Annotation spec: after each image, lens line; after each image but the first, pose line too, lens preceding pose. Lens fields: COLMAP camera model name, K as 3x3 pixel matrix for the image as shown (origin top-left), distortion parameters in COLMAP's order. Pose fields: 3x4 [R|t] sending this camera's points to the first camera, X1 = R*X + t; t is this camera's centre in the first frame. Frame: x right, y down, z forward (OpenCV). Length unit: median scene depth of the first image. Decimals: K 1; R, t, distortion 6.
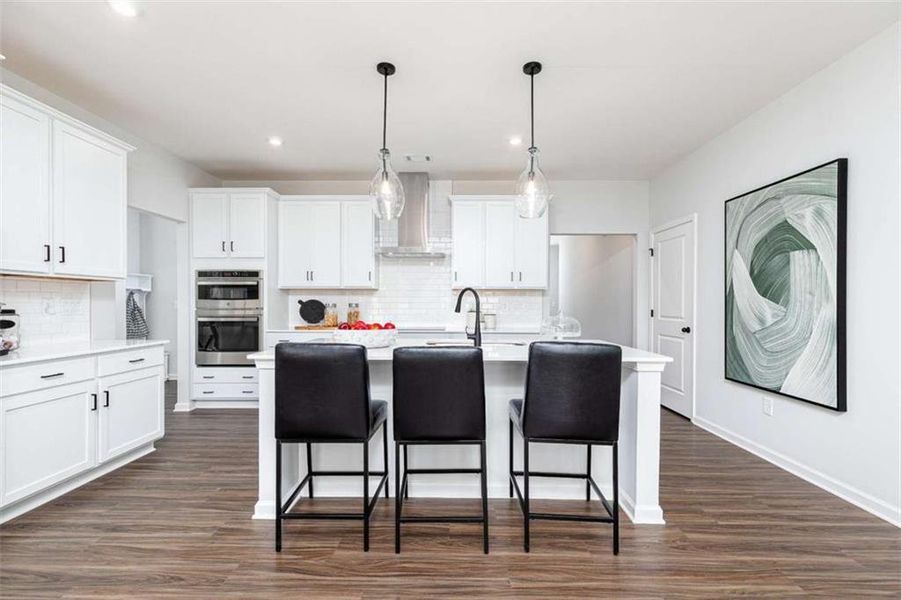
lens RADIAL K [[404.3, 0, 451.5], [0, 404.3, 300.6], [0, 0, 1]] dist [0.013555, 0.000199]
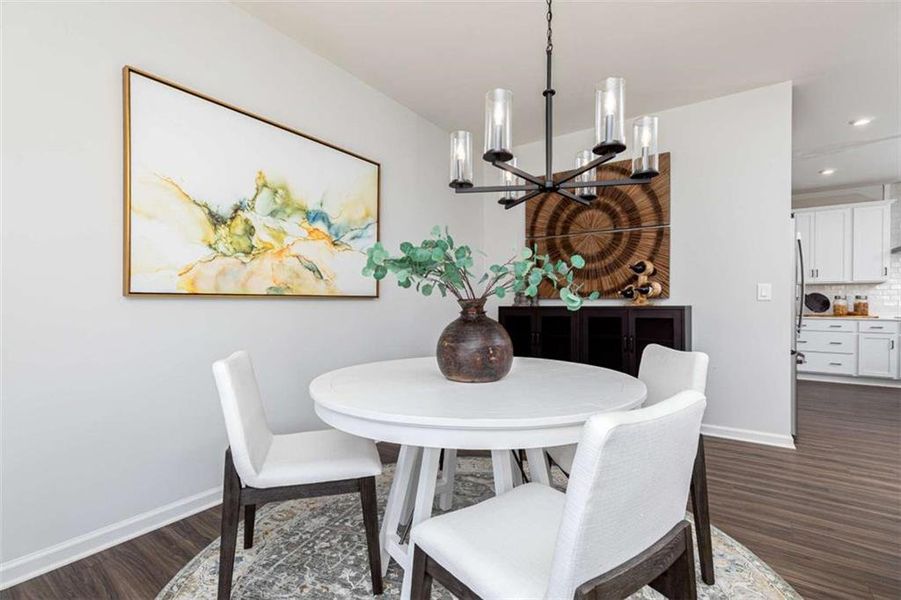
lens RADIAL K [[404.3, 0, 473.2], [0, 404.3, 297.4], [0, 0, 1]] dist [0.013555, 0.000199]
pose [[0.829218, 0.001940, -0.558922, -0.796953], [-0.006517, 0.999960, -0.006197, 0.040051], [0.558887, 0.008781, 0.829197, -0.927736]]
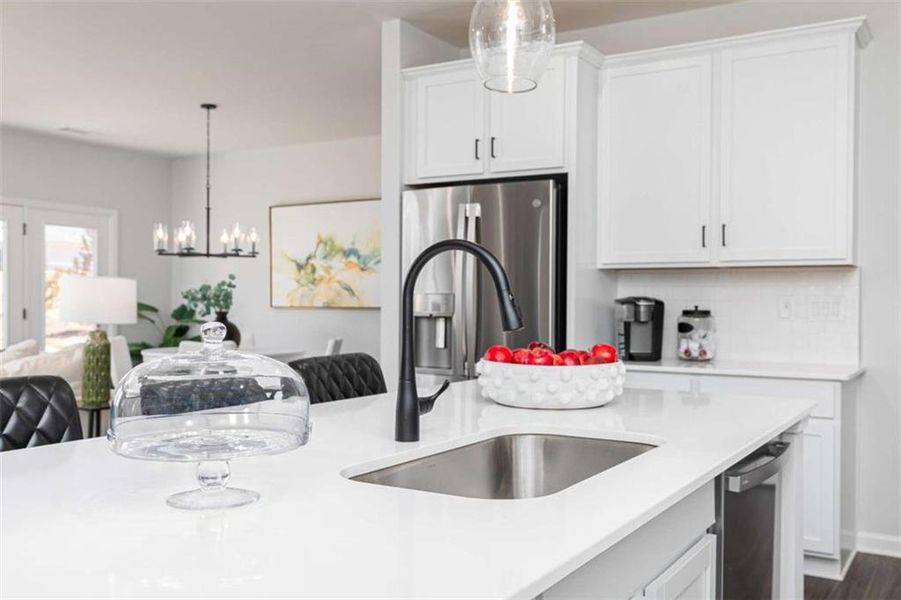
lens RADIAL K [[868.9, 0, 449.9], [0, 868.9, 303.4], [0, 0, 1]] dist [0.003022, 0.000000]
pose [[-0.506474, 0.004096, -0.862245, 0.576863], [-0.000568, 0.999987, 0.005083, 0.007958], [0.862255, 0.003064, -0.506465, 1.186169]]
